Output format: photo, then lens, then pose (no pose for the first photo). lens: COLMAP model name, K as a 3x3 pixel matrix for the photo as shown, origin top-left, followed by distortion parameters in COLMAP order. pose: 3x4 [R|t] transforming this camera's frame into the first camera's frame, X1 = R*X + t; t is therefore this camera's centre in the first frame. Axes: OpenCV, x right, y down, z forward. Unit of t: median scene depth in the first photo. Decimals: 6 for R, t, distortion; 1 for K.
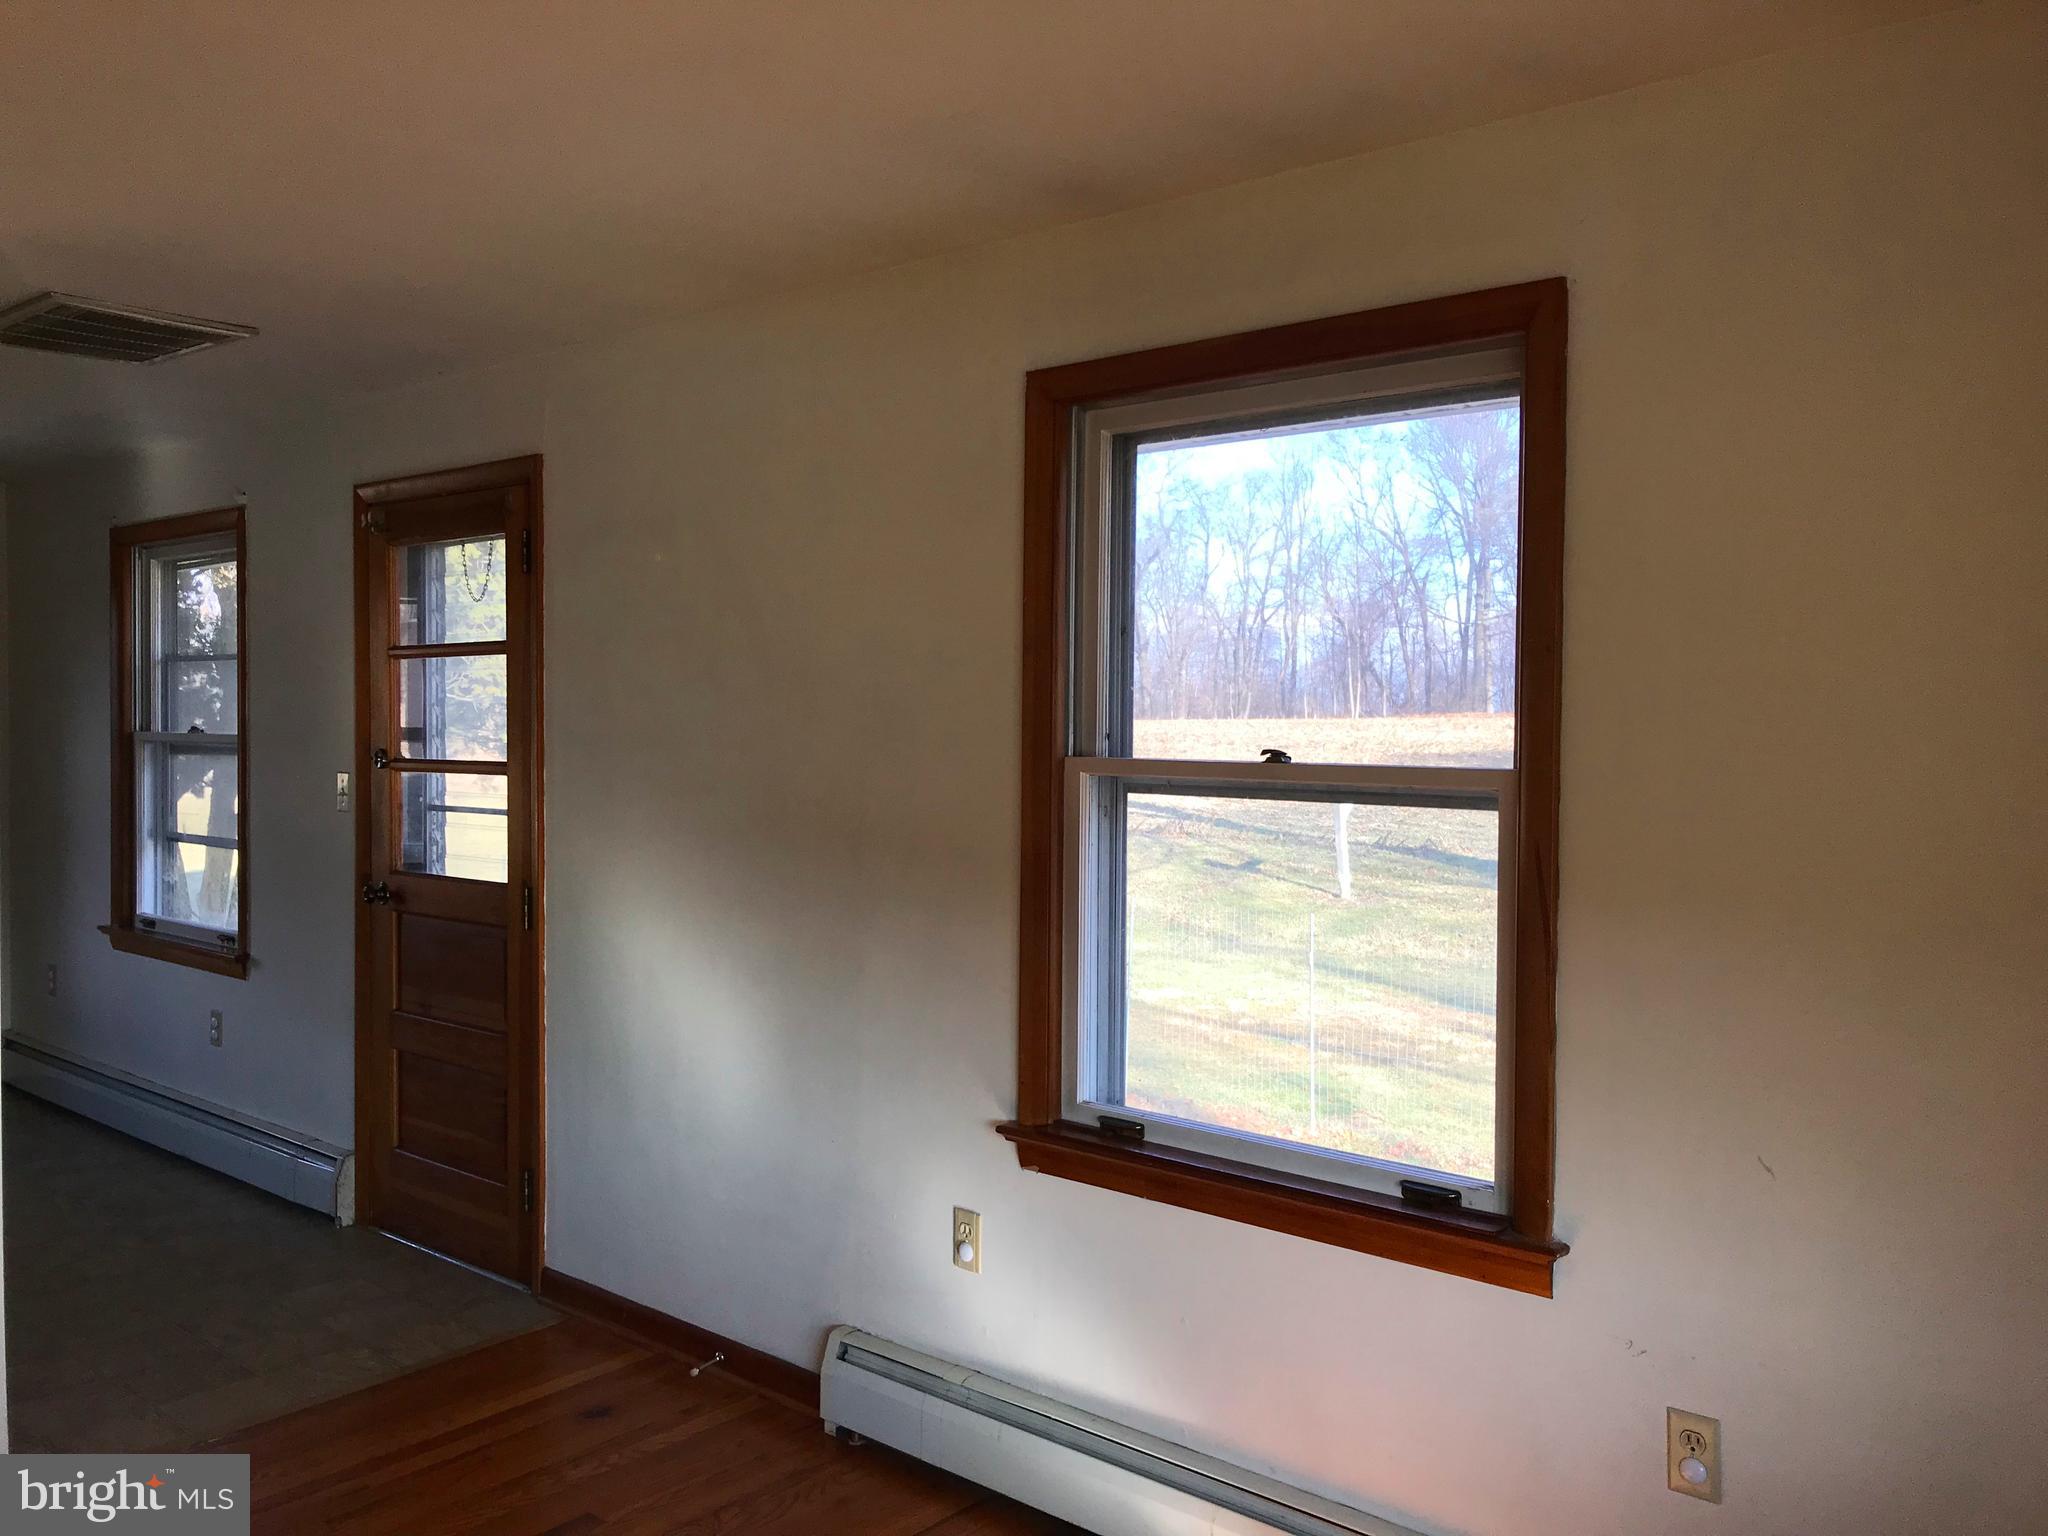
lens RADIAL K [[1697.6, 0, 1015.5], [0, 1697.6, 754.6], [0, 0, 1]] dist [0.019934, 0.038820]
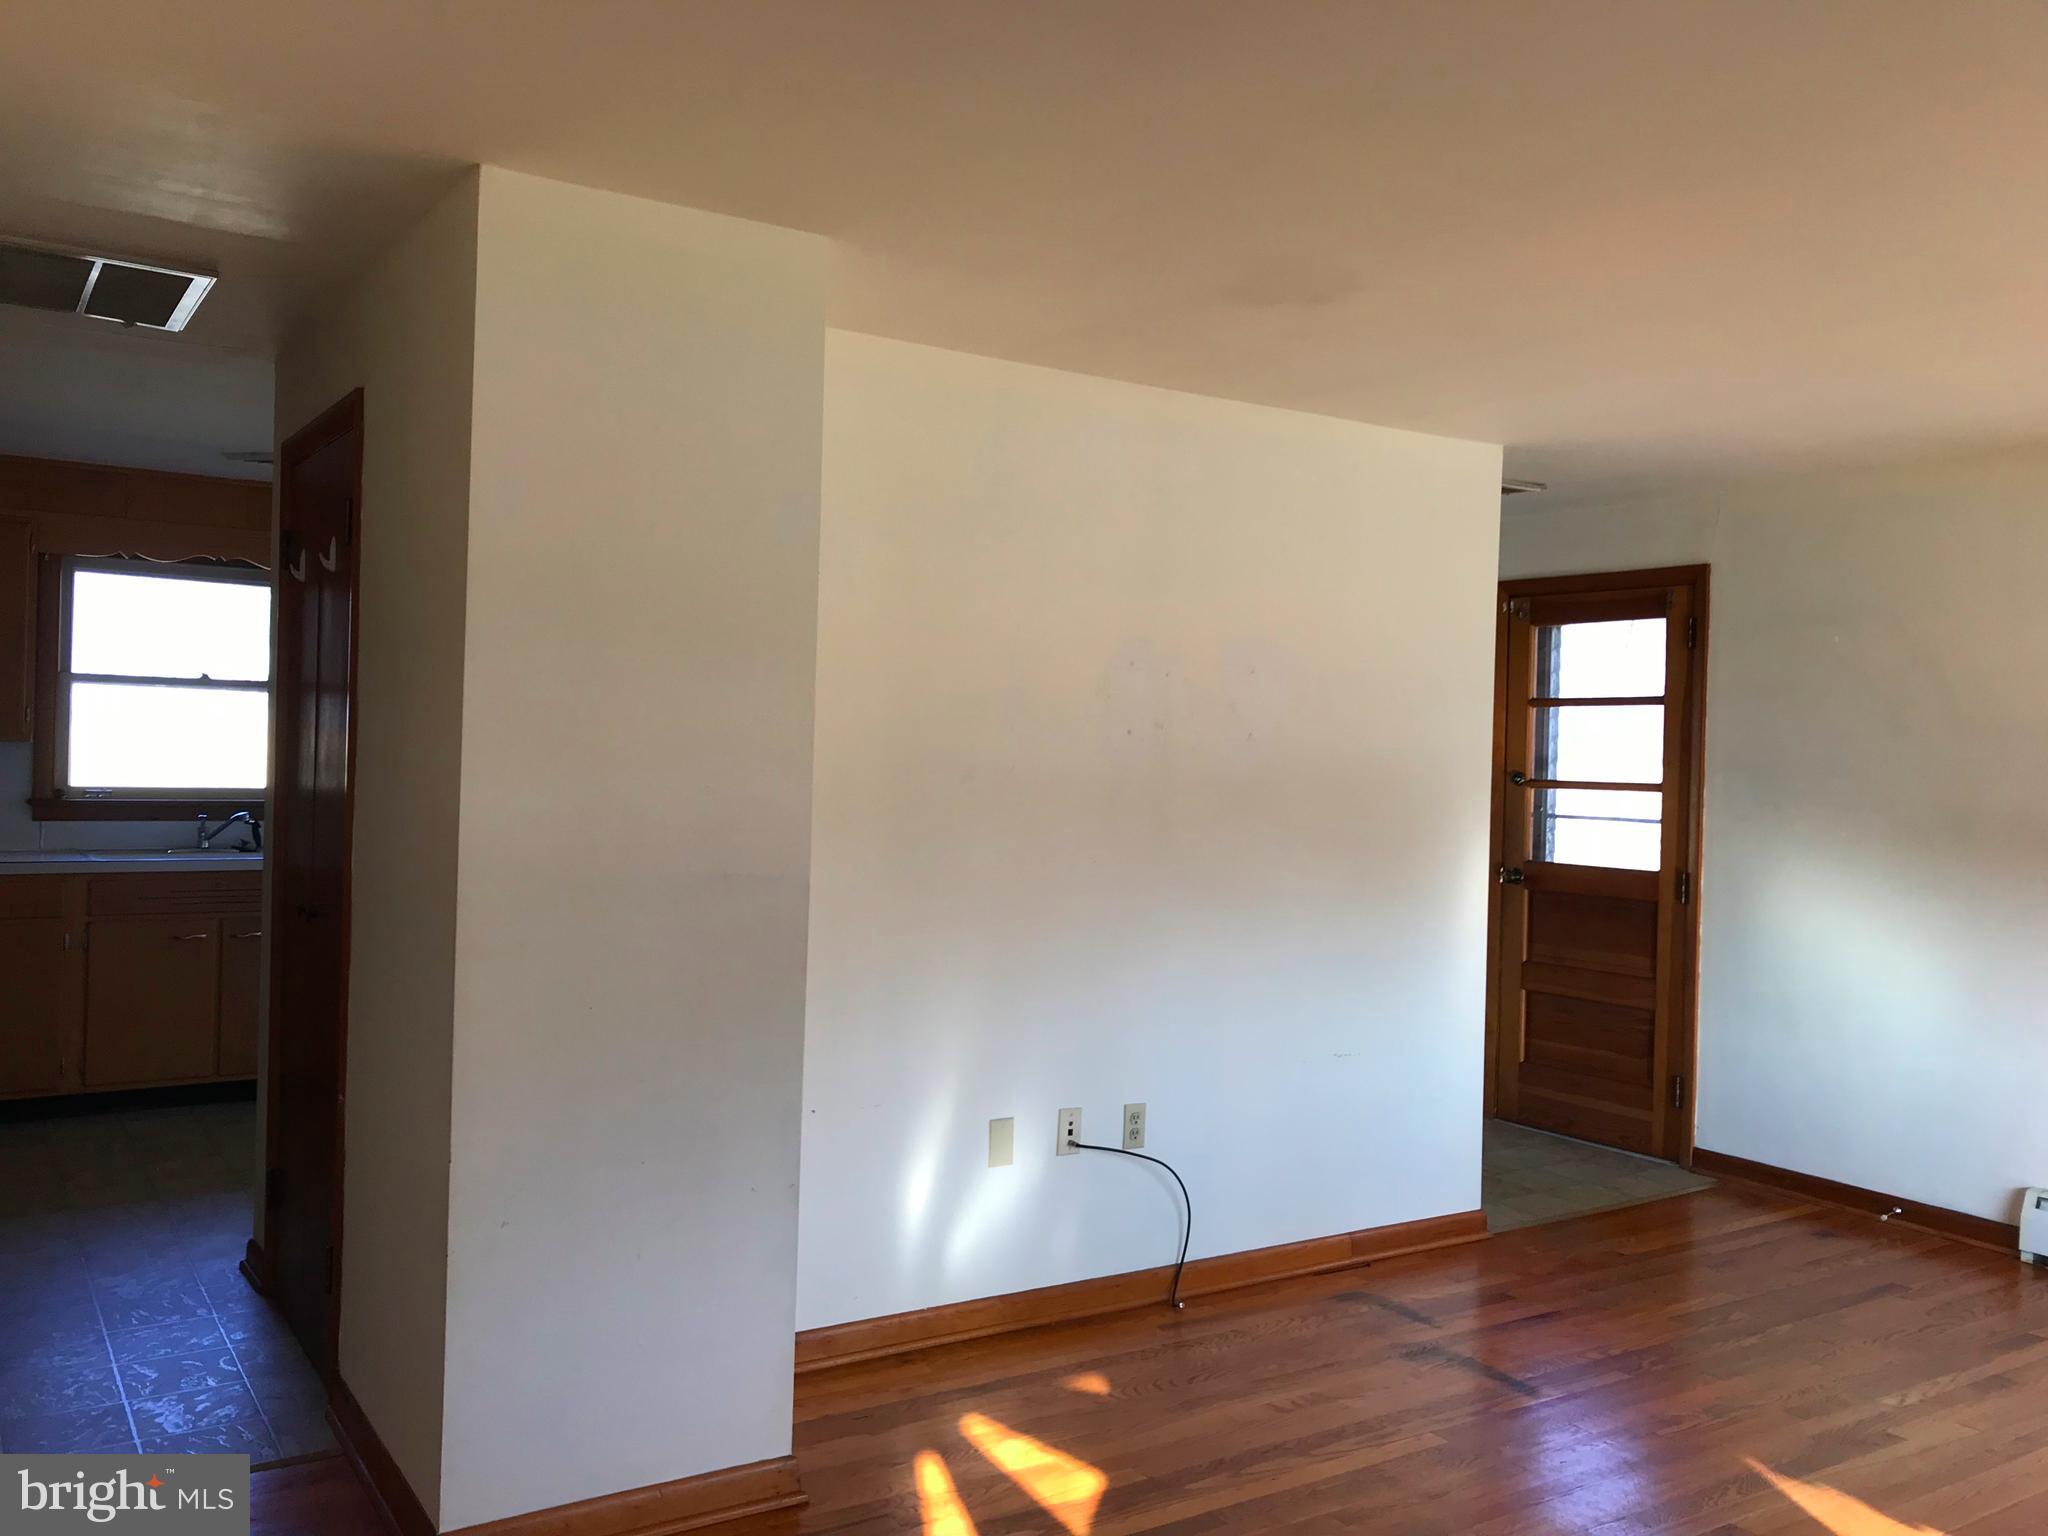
lens RADIAL K [[1697.6, 0, 1024.2], [0, 1697.6, 781.9], [0, 0, 1]] dist [0.019934, 0.038820]
pose [[0.966051, 0.022996, -0.257325, -0.444624], [-0.024011, 0.999711, -0.000800, 0.016893], [0.257232, 0.006951, 0.966325, -0.477040]]
